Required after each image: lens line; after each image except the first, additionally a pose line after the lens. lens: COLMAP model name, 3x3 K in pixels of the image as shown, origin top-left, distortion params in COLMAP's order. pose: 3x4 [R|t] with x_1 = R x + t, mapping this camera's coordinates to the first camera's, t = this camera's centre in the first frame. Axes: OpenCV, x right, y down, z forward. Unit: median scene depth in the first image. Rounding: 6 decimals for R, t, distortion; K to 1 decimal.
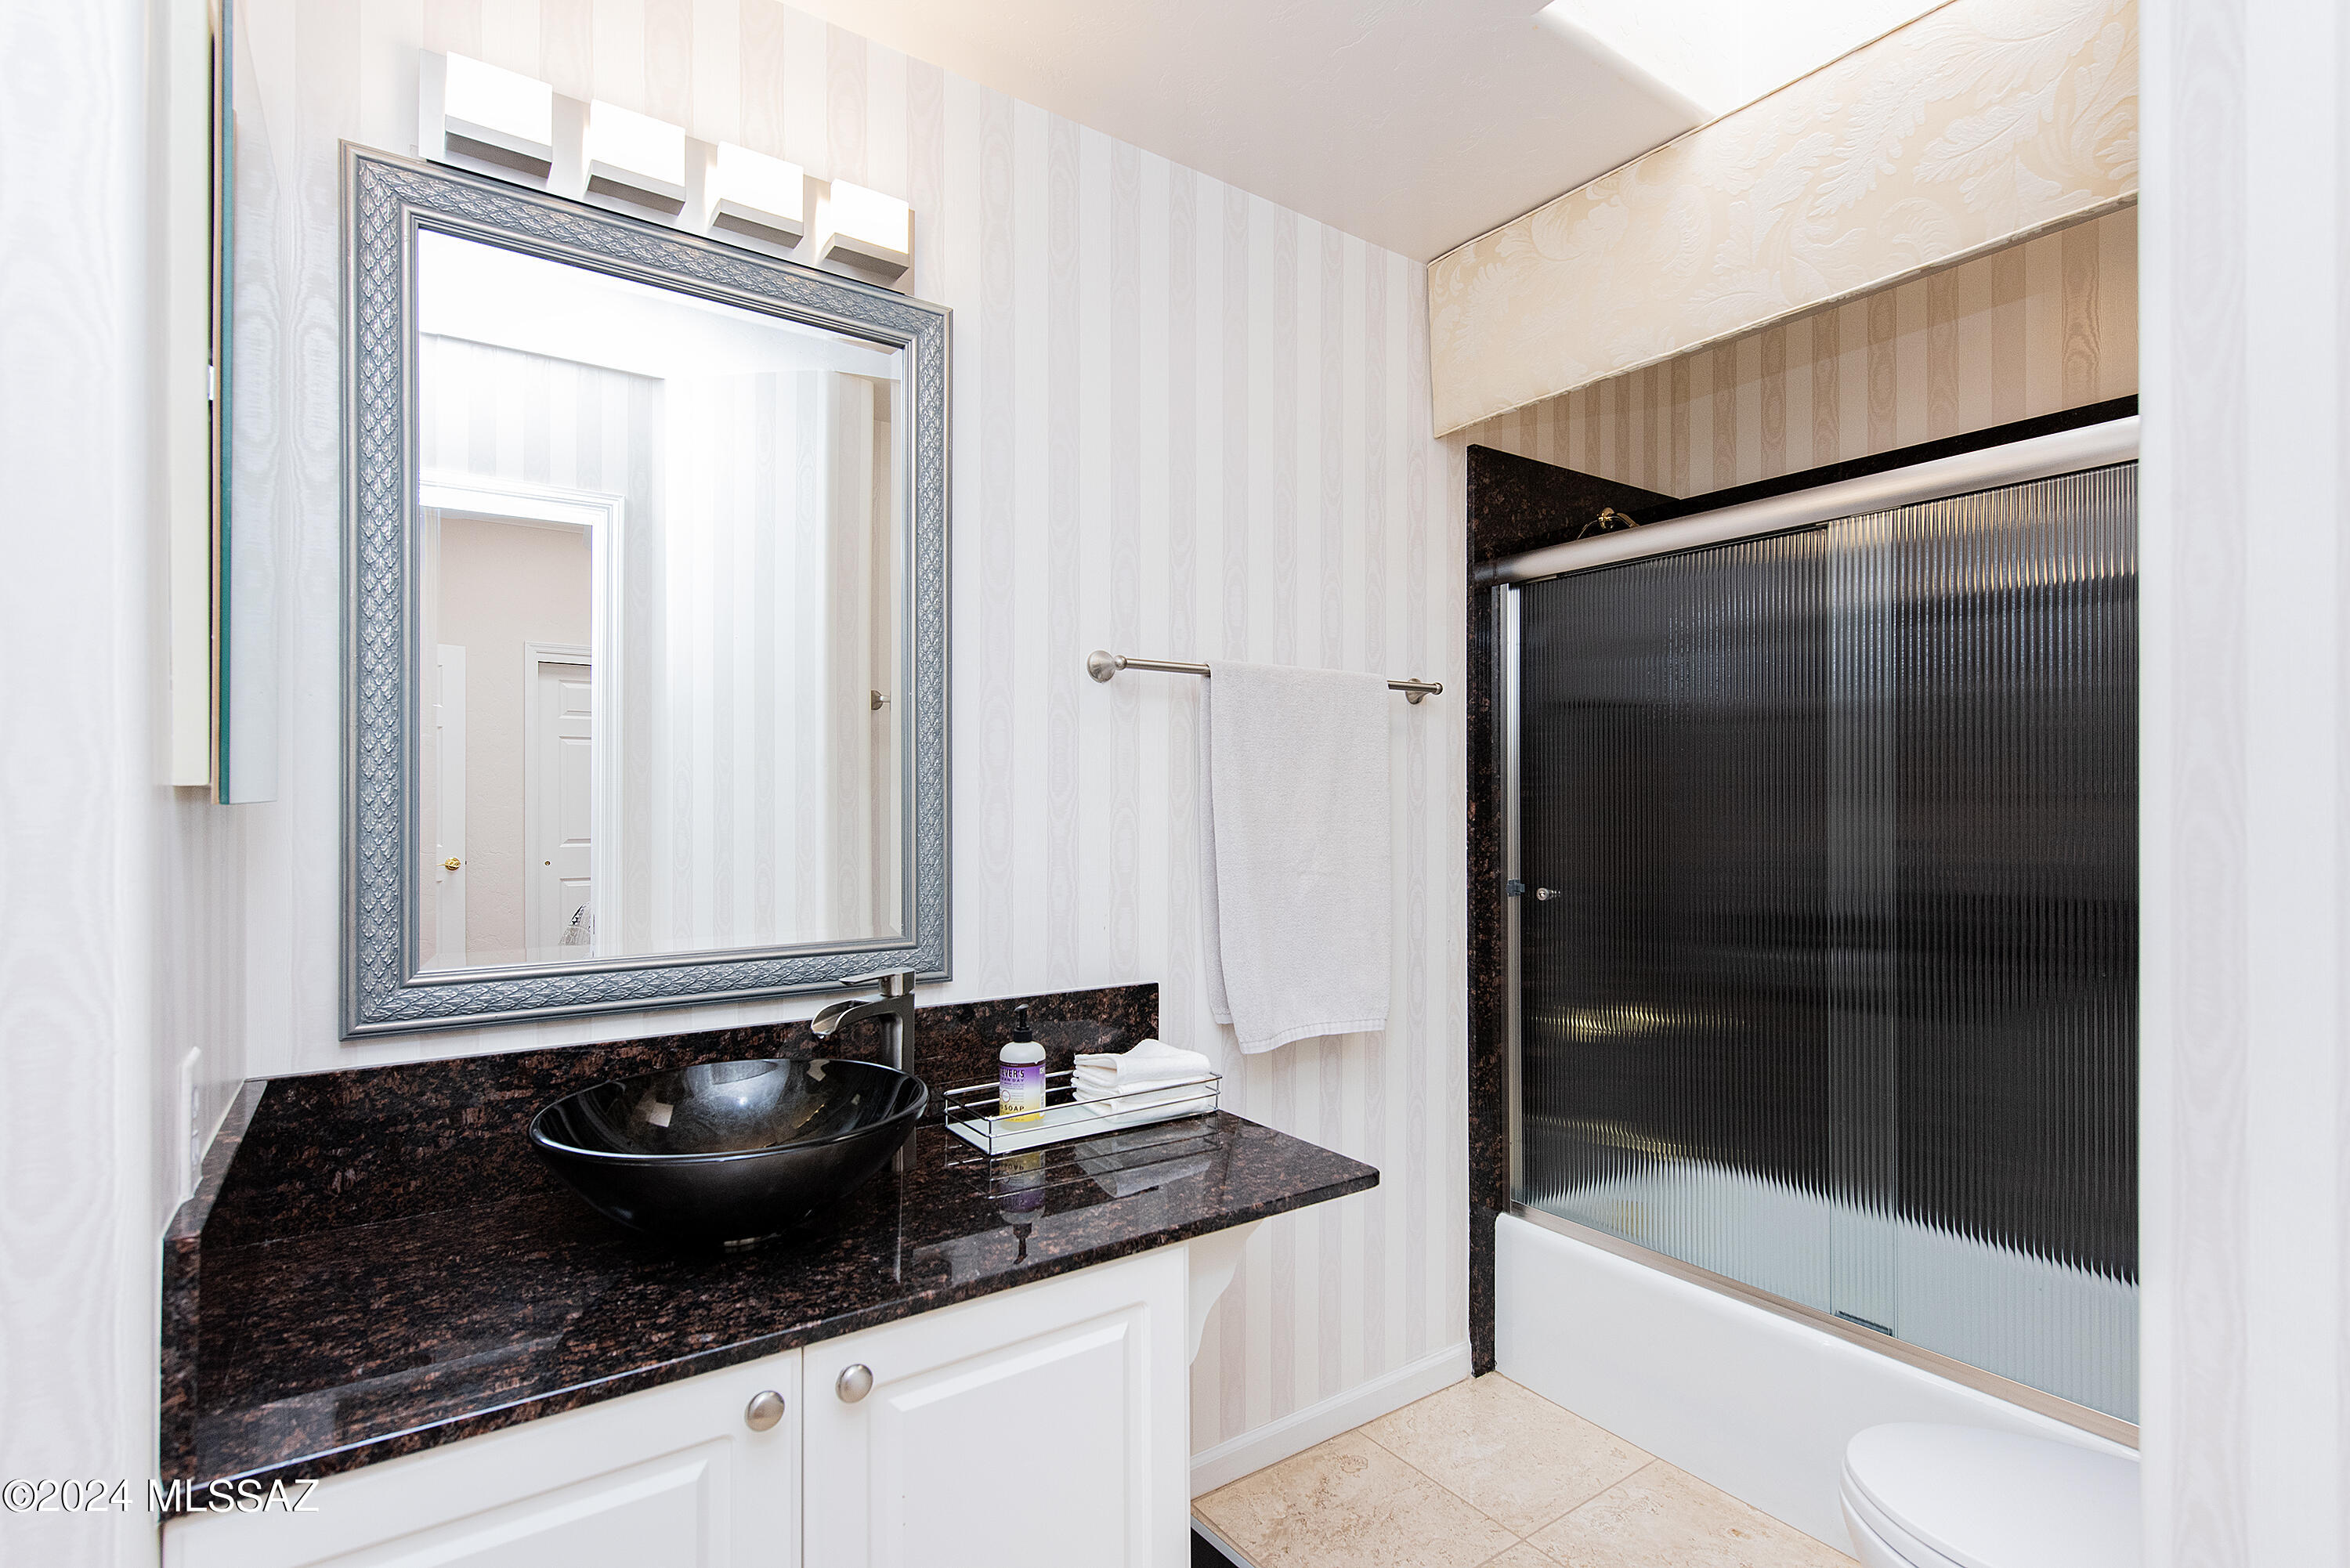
lens RADIAL K [[1139.7, 0, 1175.0], [0, 1139.7, 784.0], [0, 0, 1]] dist [0.011009, -0.000132]
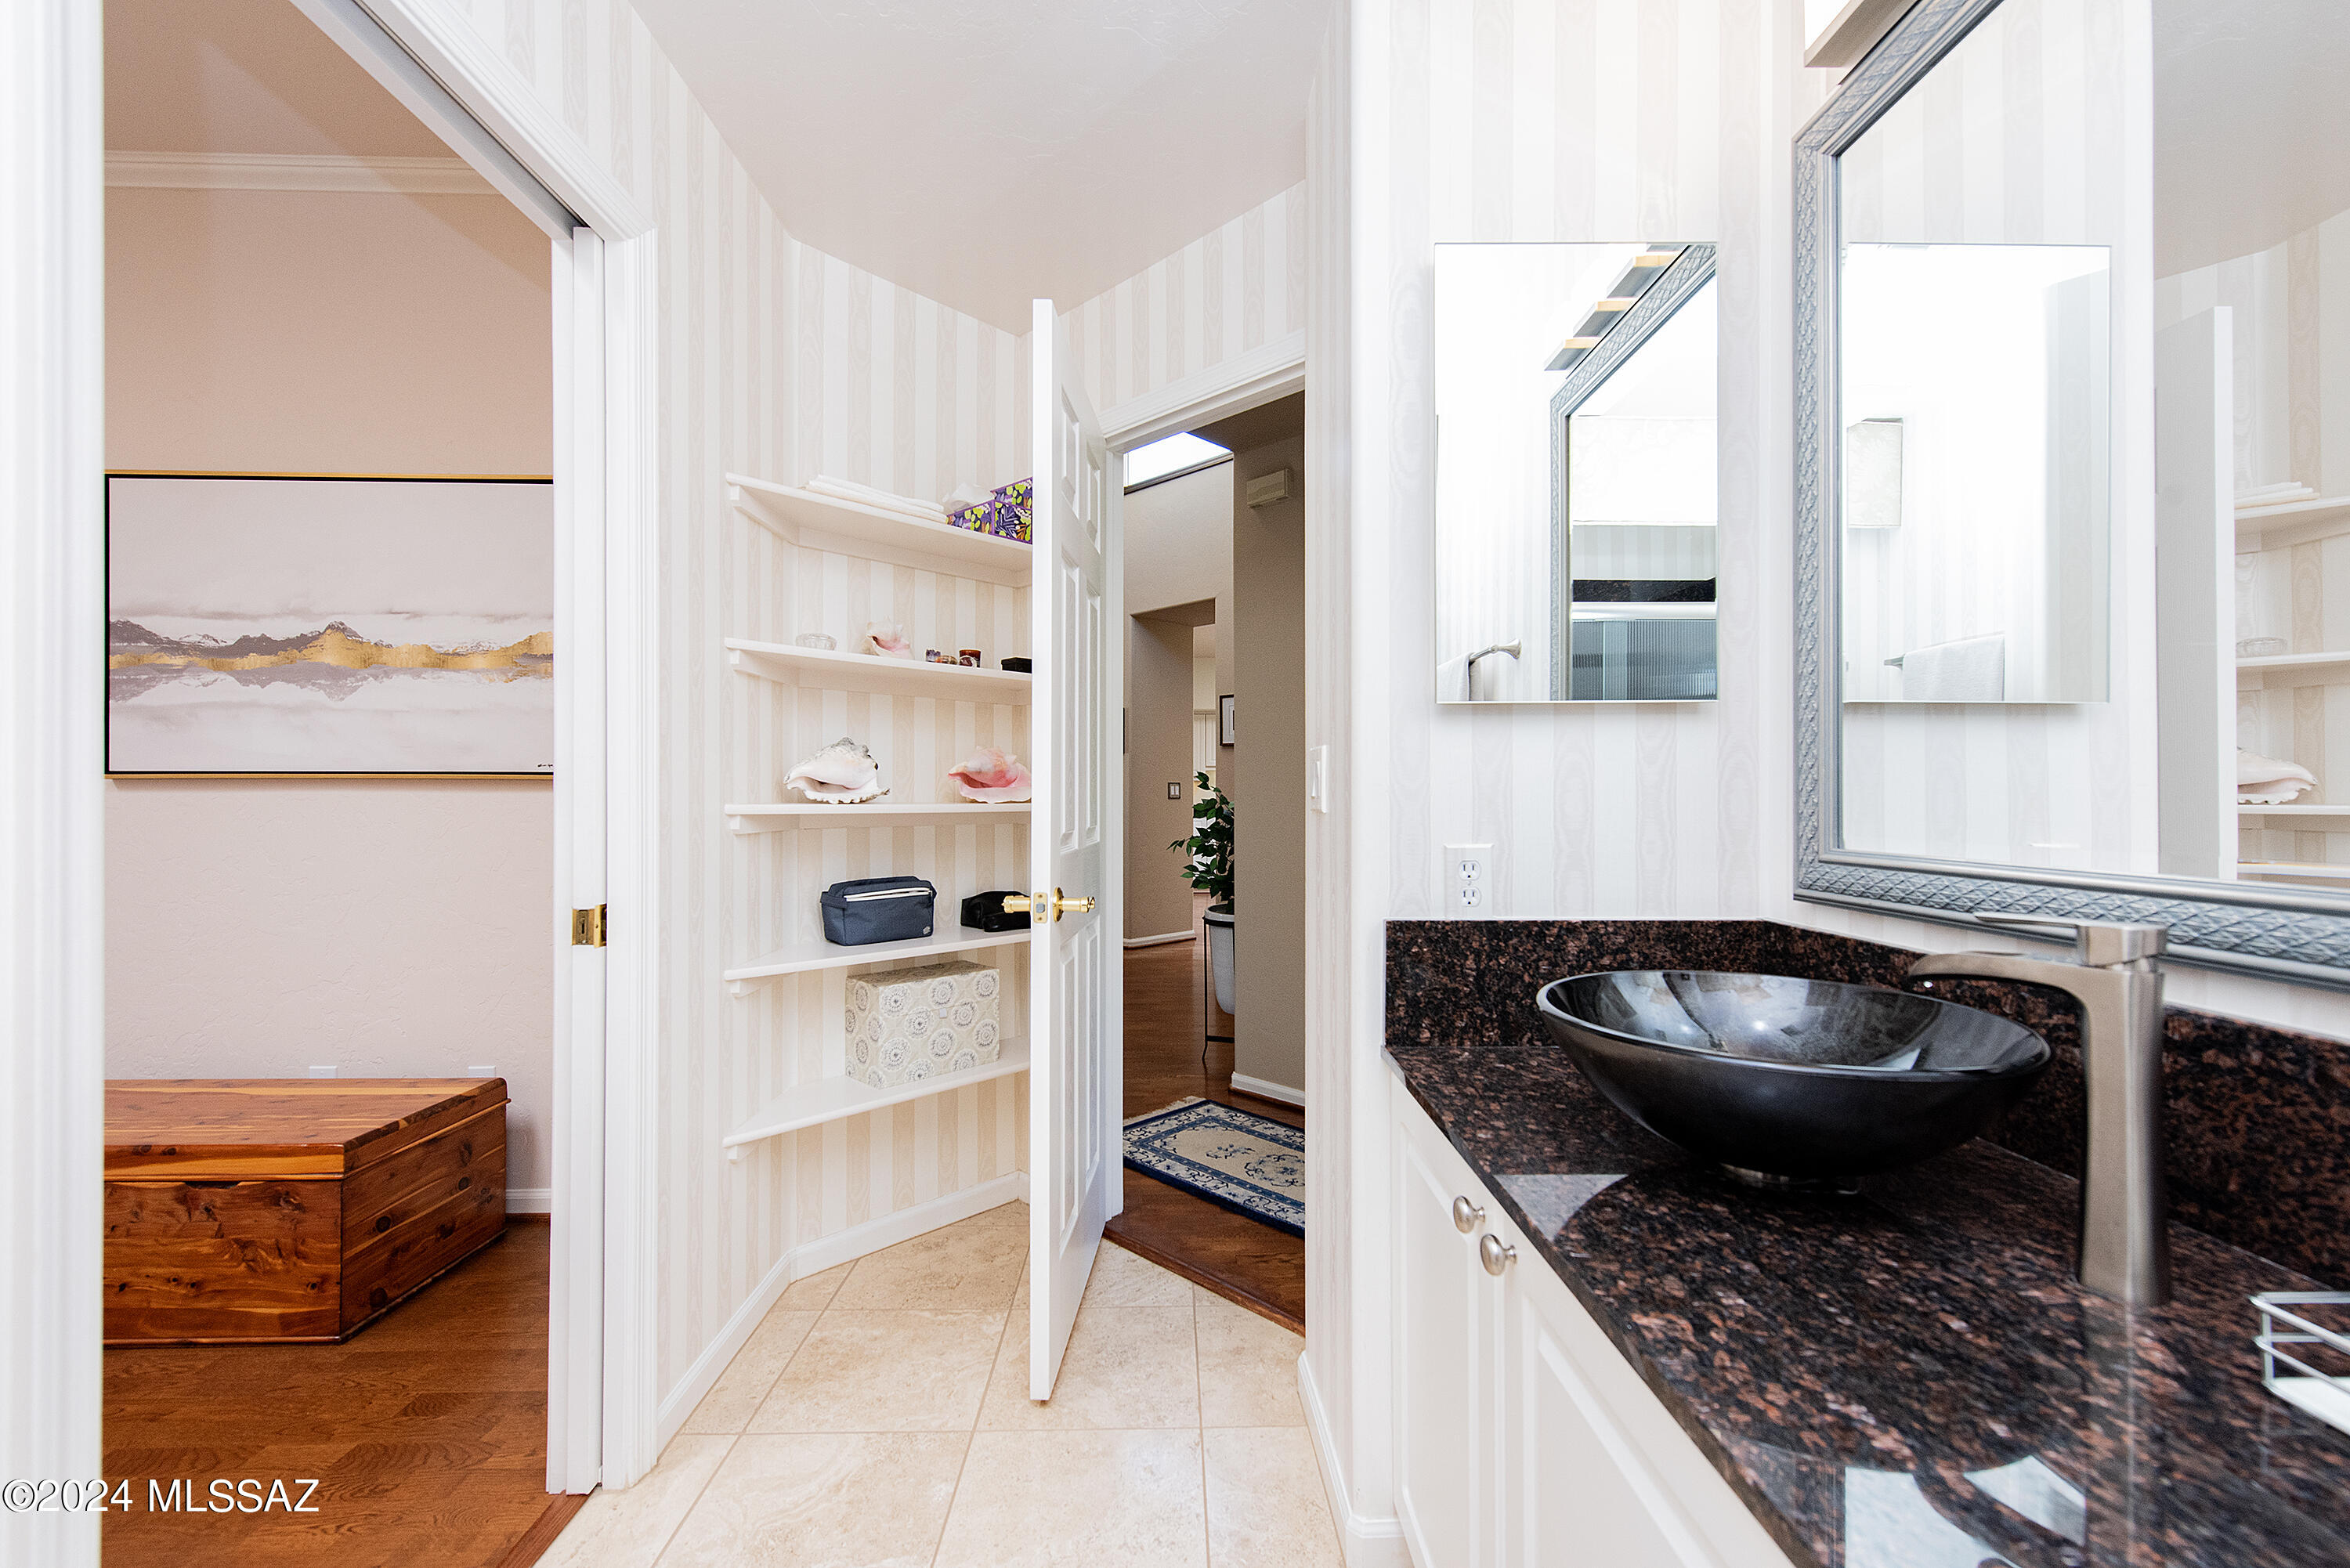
lens RADIAL K [[988.9, 0, 1184.1], [0, 988.9, 795.8], [0, 0, 1]] dist [0.000191, 0.000027]
pose [[-0.555520, 0.000664, -0.831503, 0.298495], [0.011405, 0.999912, -0.006822, 0.074257], [0.831425, -0.013273, -0.555478, 0.666050]]
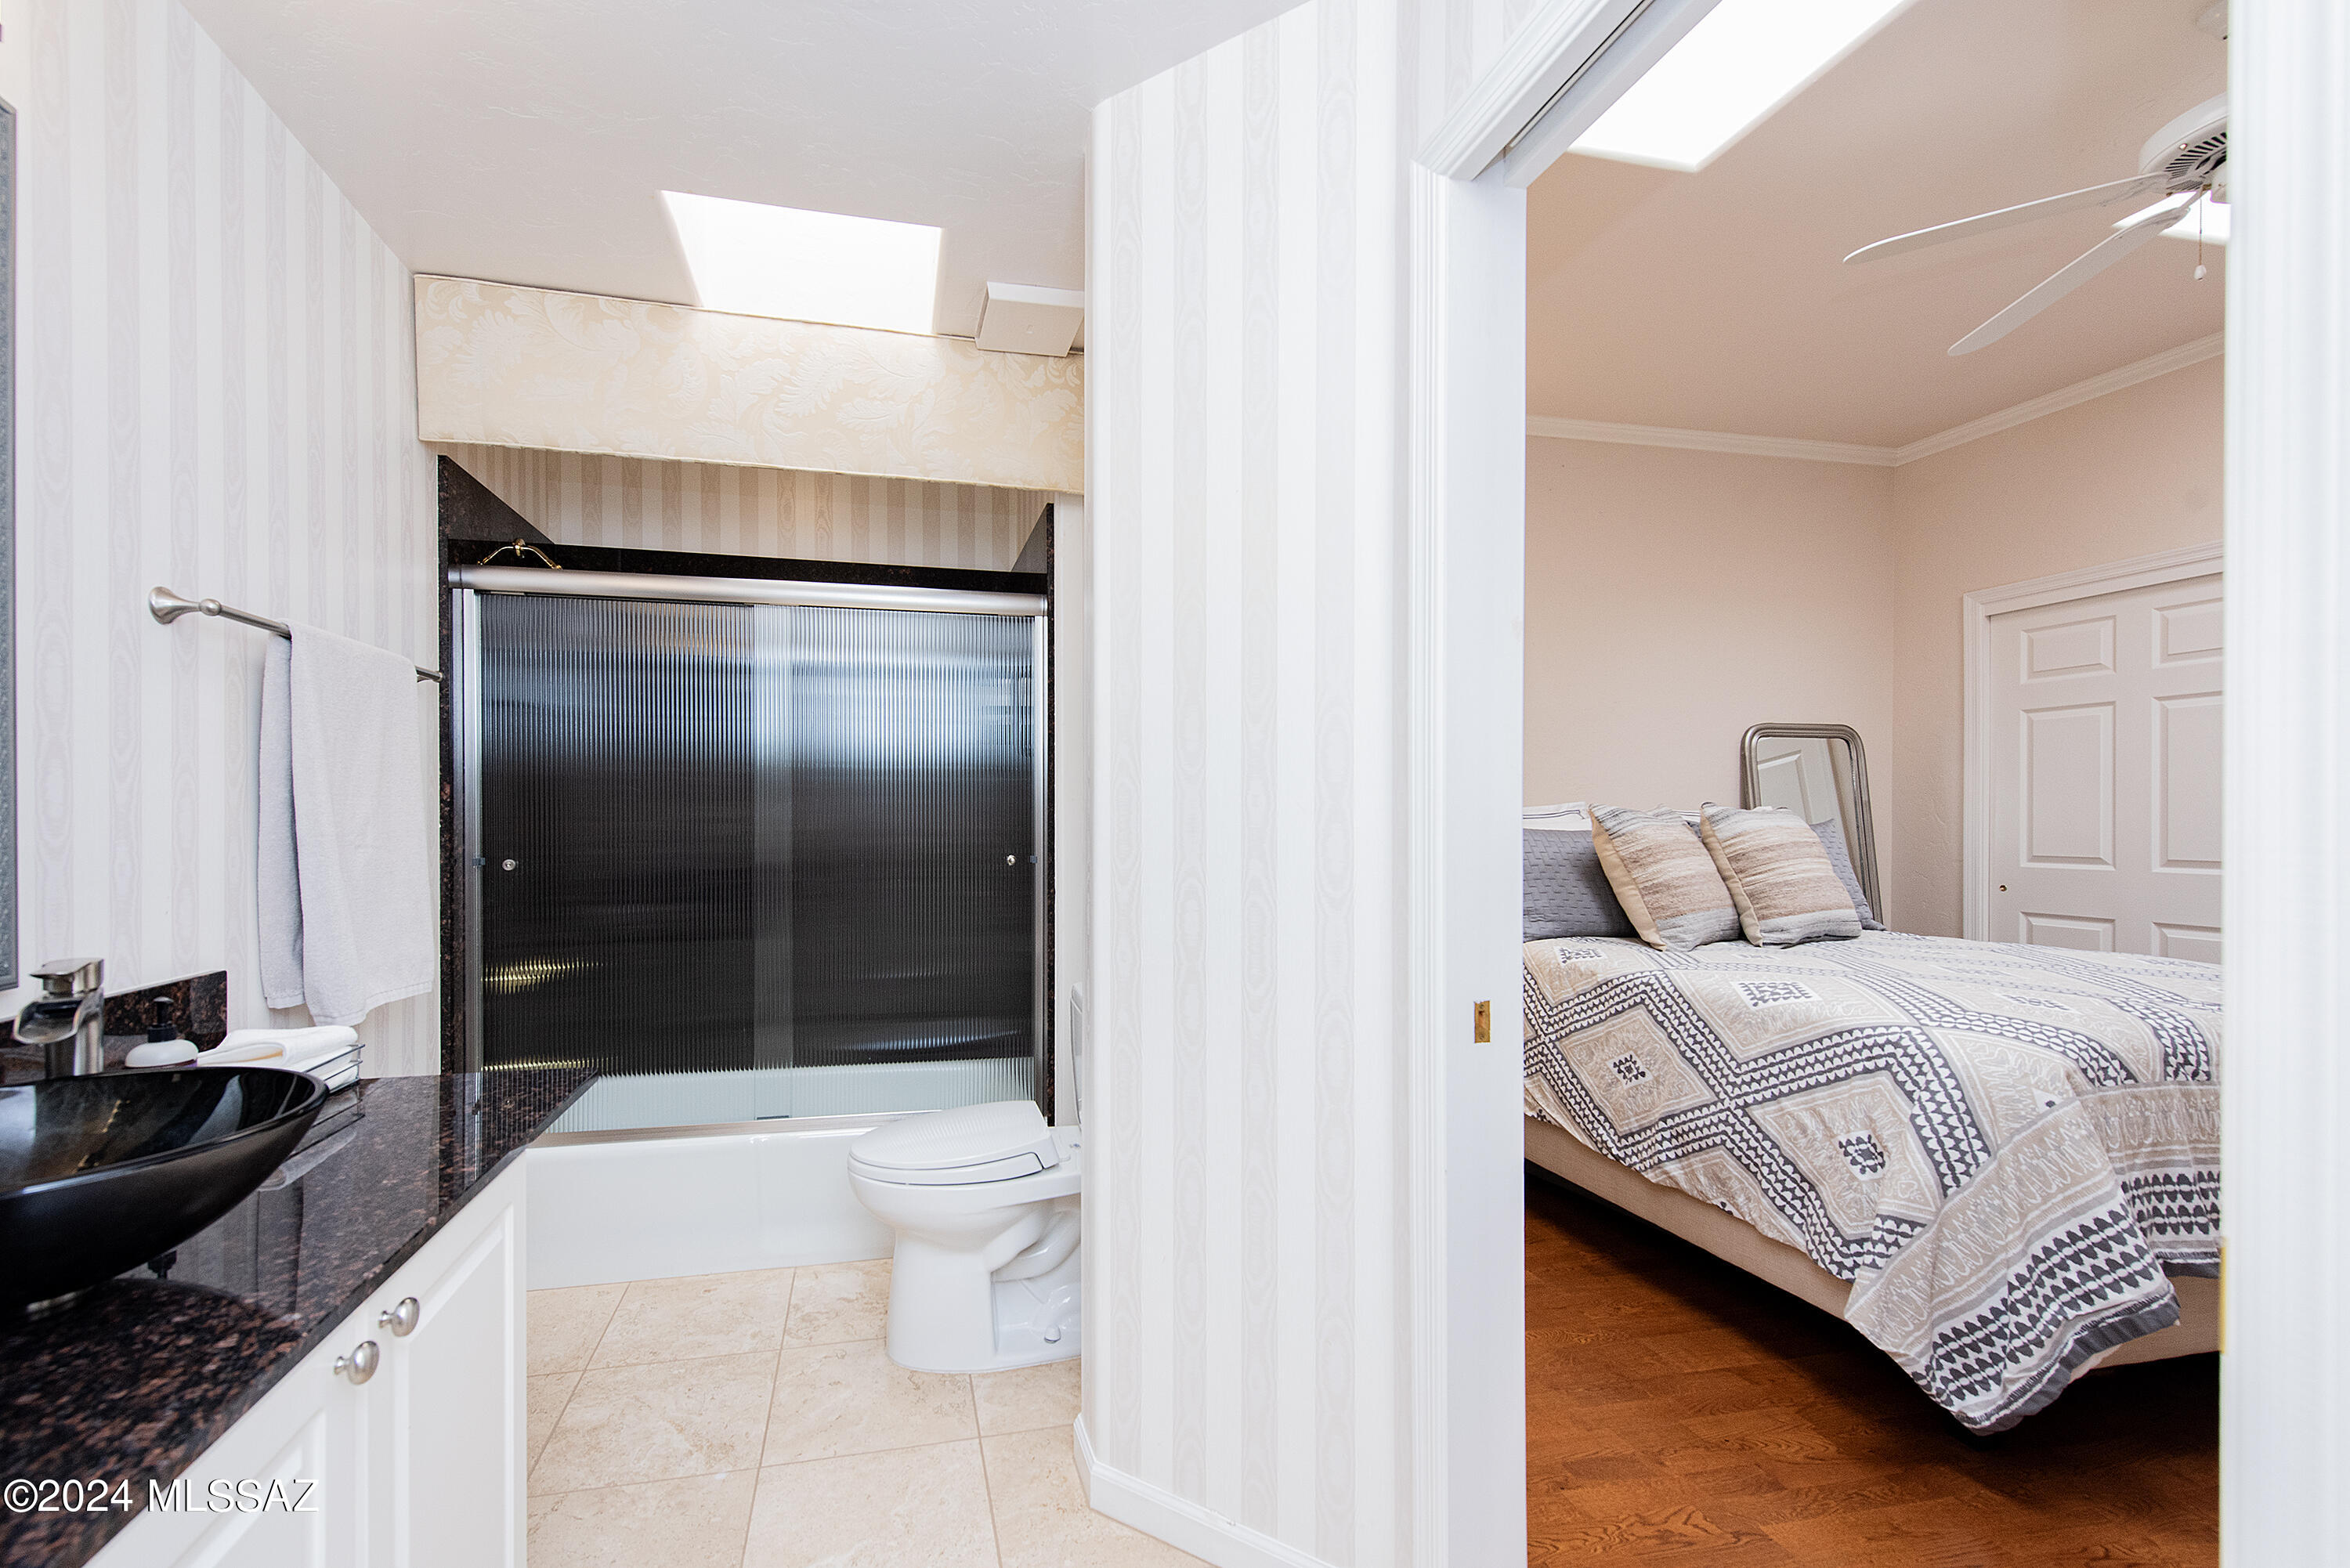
lens RADIAL K [[988.9, 0, 1184.1], [0, 988.9, 795.8], [0, 0, 1]] dist [0.000191, 0.000027]
pose [[0.310378, 0.015524, 0.950486, -0.482037], [-0.010446, 0.999862, -0.012919, 0.036682], [-0.950556, -0.005919, 0.310497, 0.042561]]
